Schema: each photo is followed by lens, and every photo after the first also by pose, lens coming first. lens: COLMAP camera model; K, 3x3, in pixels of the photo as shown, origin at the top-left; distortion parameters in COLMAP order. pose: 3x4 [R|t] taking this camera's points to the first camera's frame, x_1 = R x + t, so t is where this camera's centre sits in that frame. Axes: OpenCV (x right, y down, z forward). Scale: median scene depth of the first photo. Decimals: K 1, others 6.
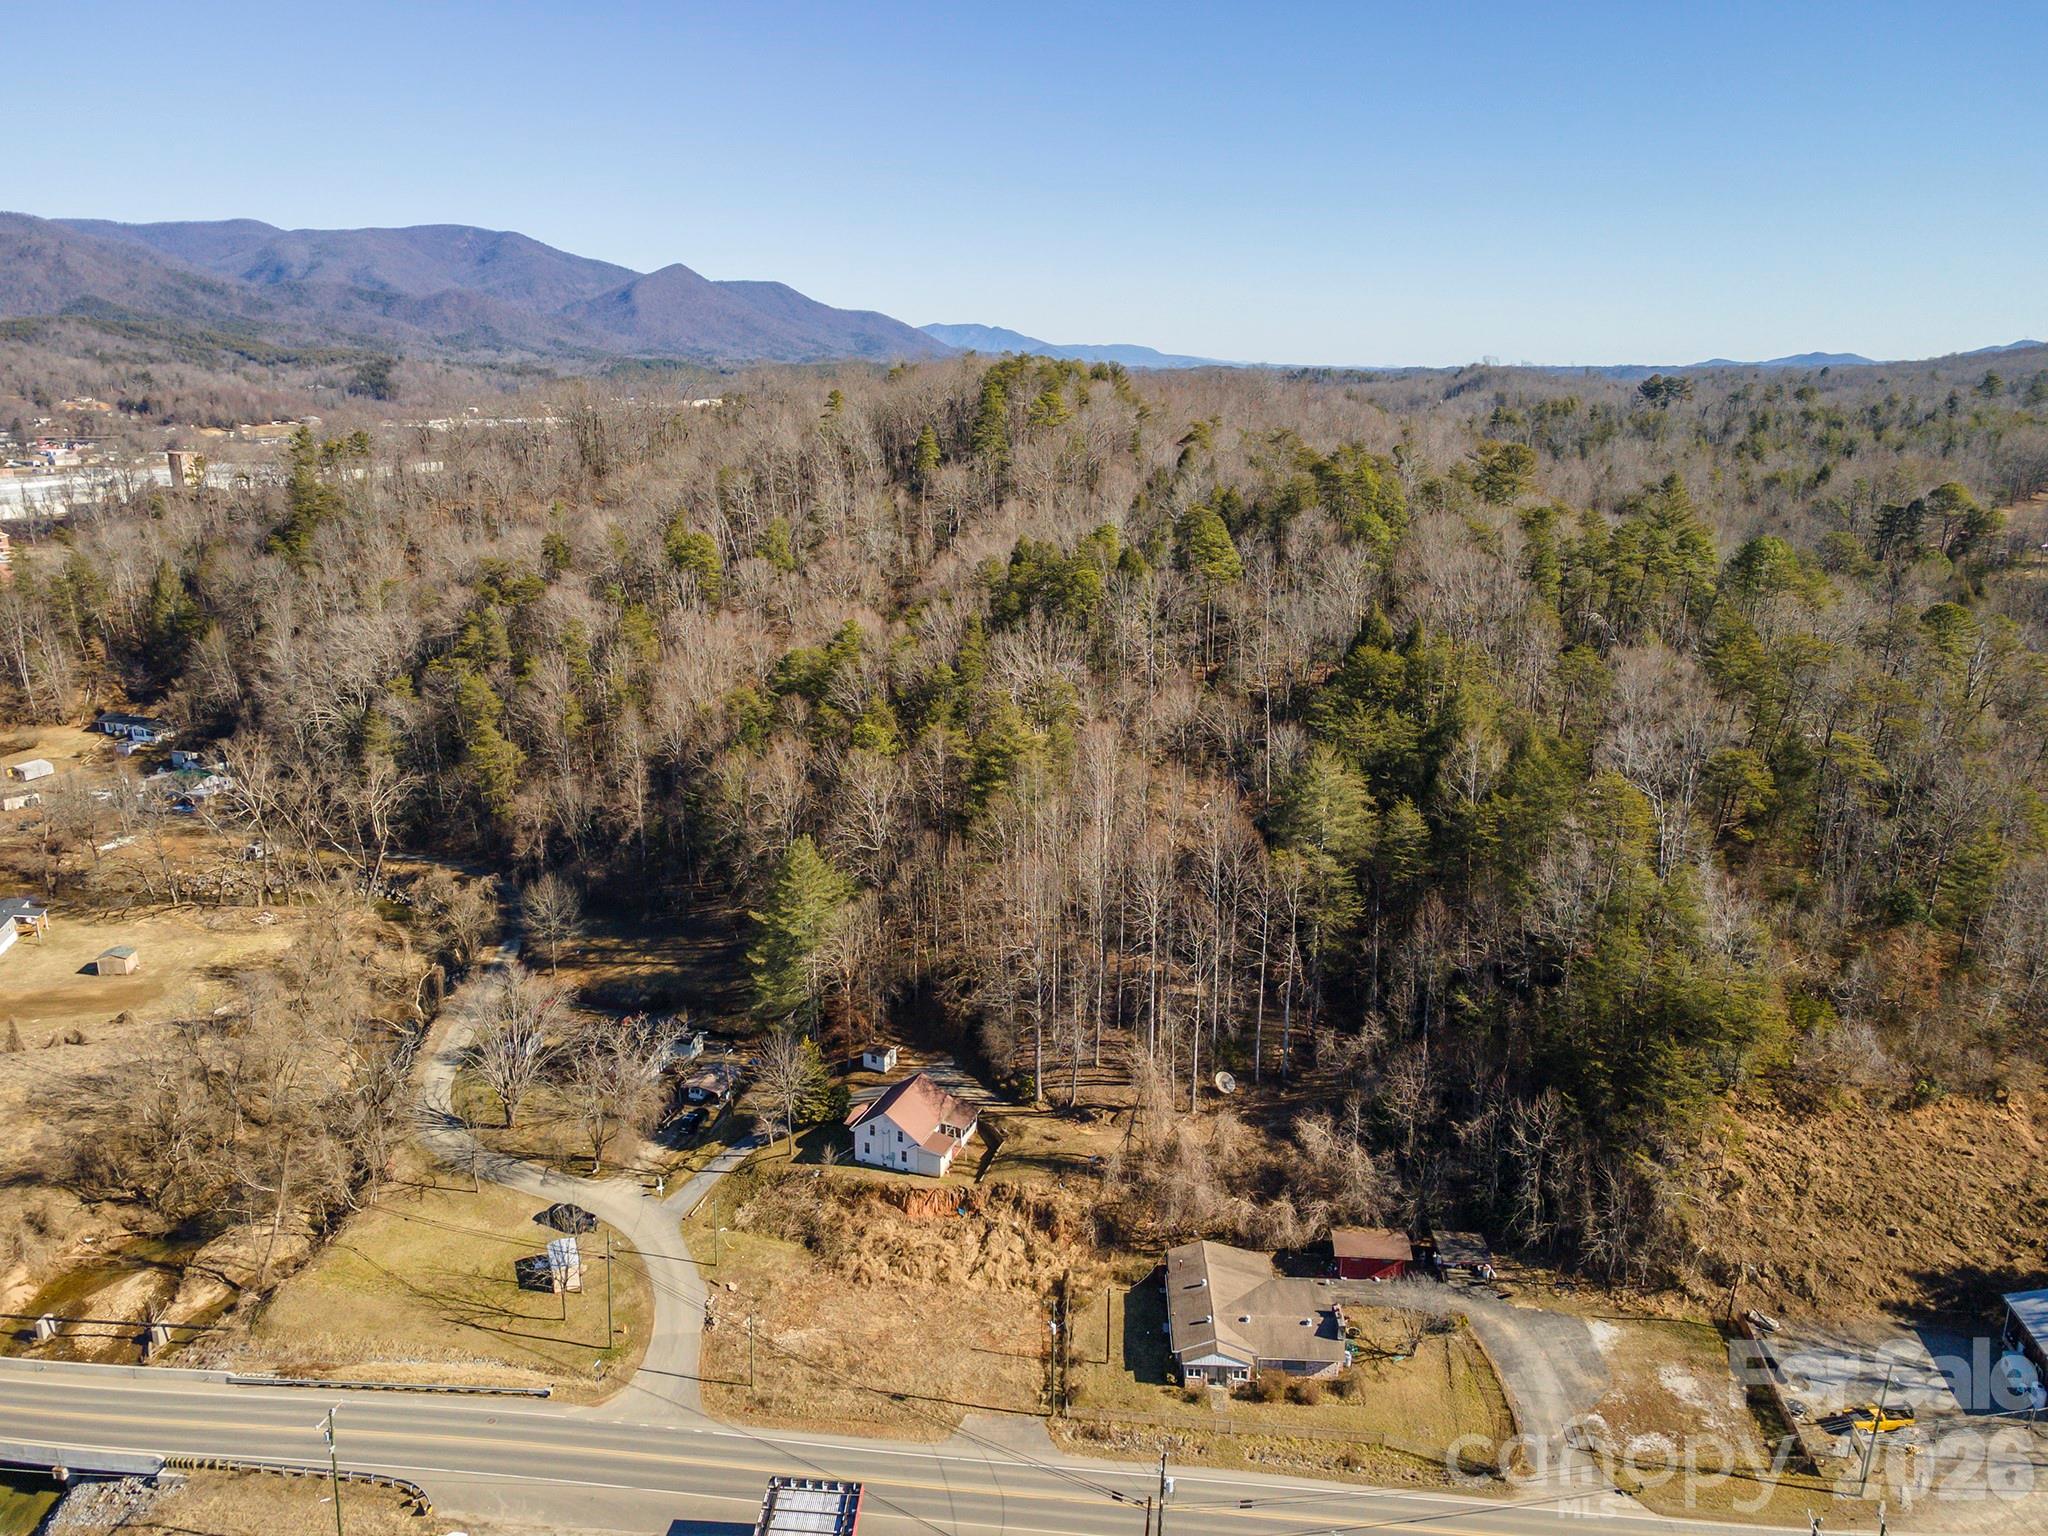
lens RADIAL K [[1483.4, 0, 1009.7], [0, 1483.4, 778.3], [0, 0, 1]] dist [0.046724, 0.023576]
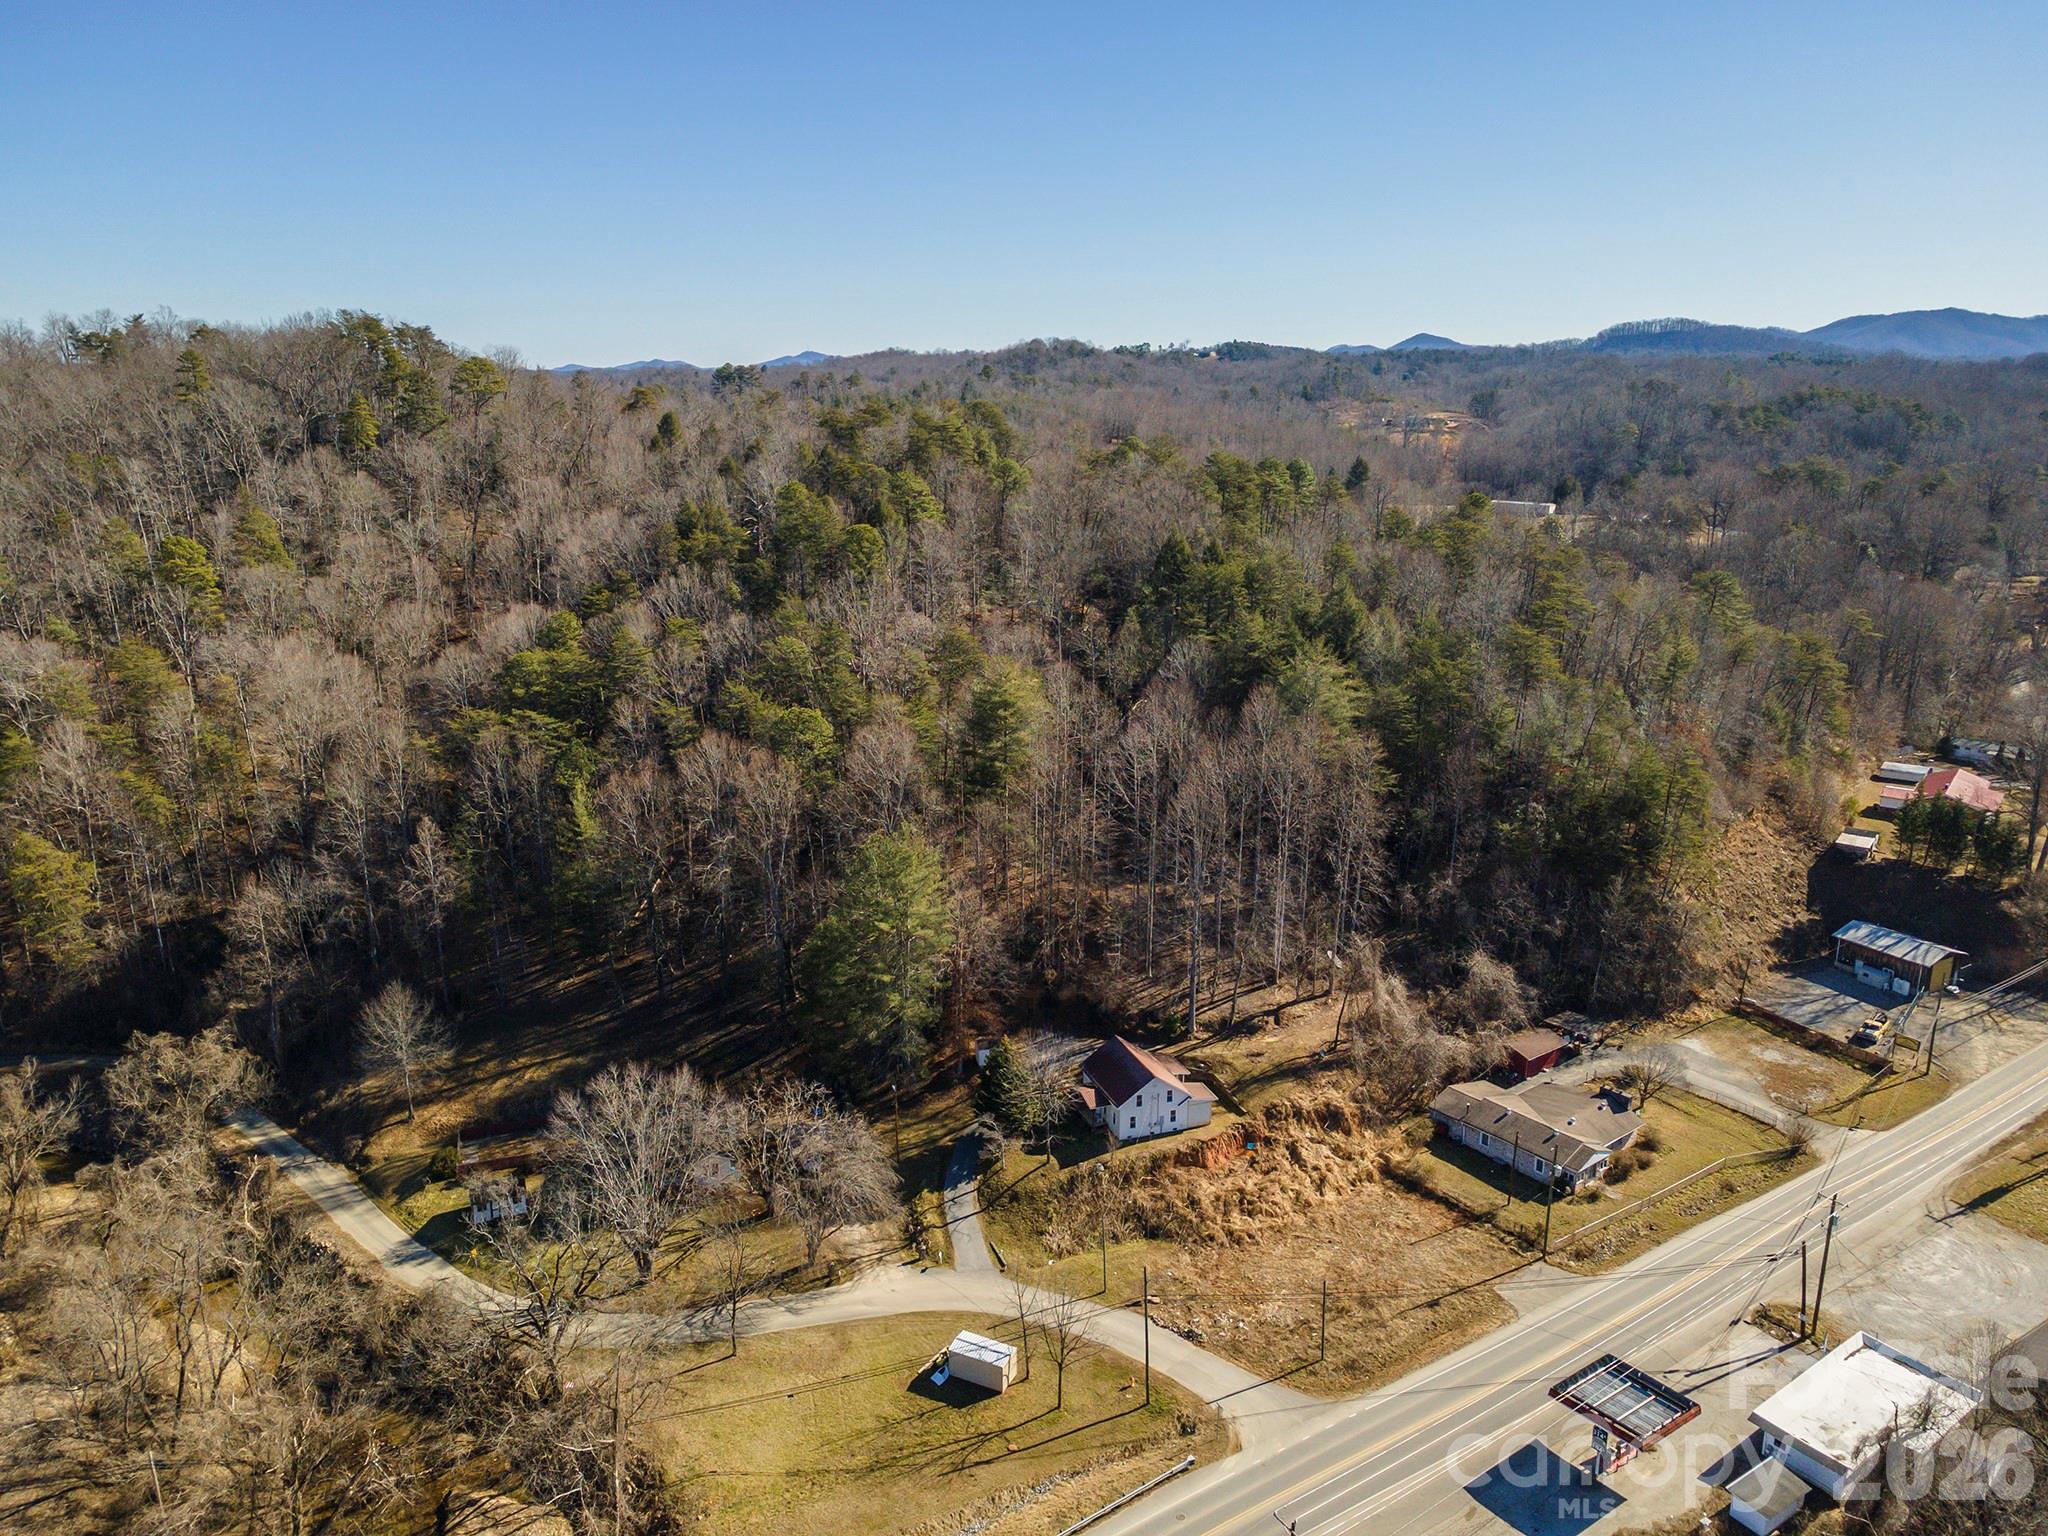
lens RADIAL K [[1483.4, 0, 1022.1], [0, 1483.4, 786.0], [0, 0, 1]] dist [0.046724, 0.023576]
pose [[0.757065, -0.184501, 0.626746, -0.671715], [0.183274, 0.980753, 0.067332, -0.030285], [-0.627107, 0.063891, 0.776309, 0.306069]]
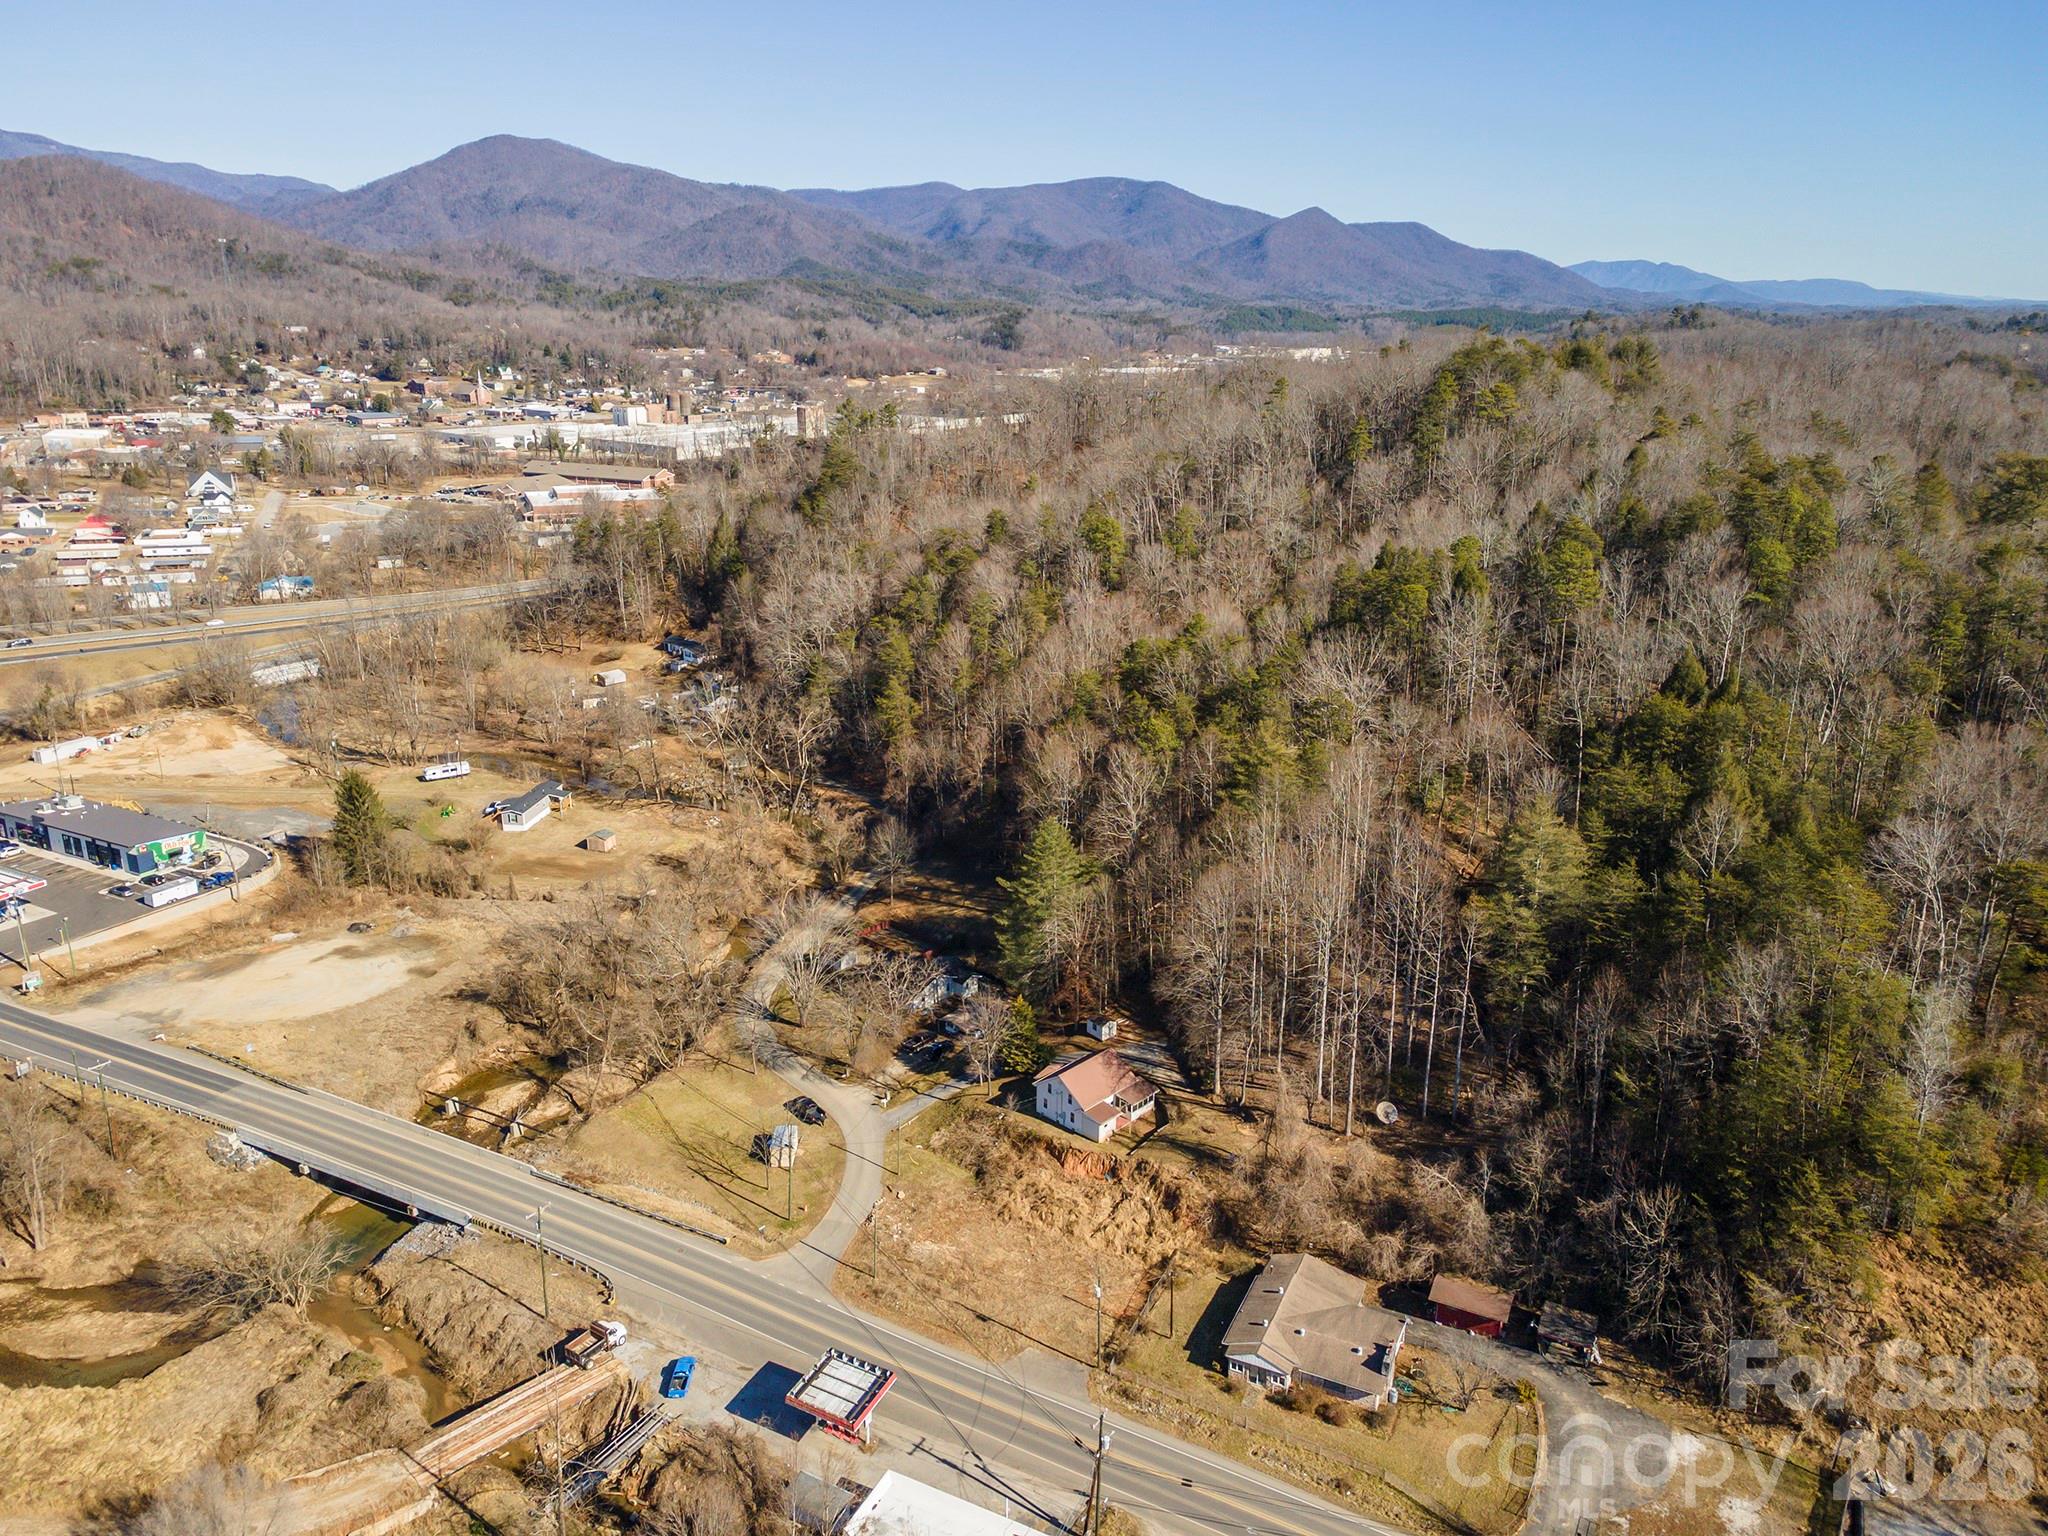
lens RADIAL K [[1483.4, 0, 1010.1], [0, 1483.4, 767.4], [0, 0, 1]] dist [0.046724, 0.023576]
pose [[0.921276, 0.116840, -0.370945, 0.260051], [-0.106271, 0.993135, 0.048883, -0.053968], [0.374109, -0.005614, 0.927368, -0.047523]]
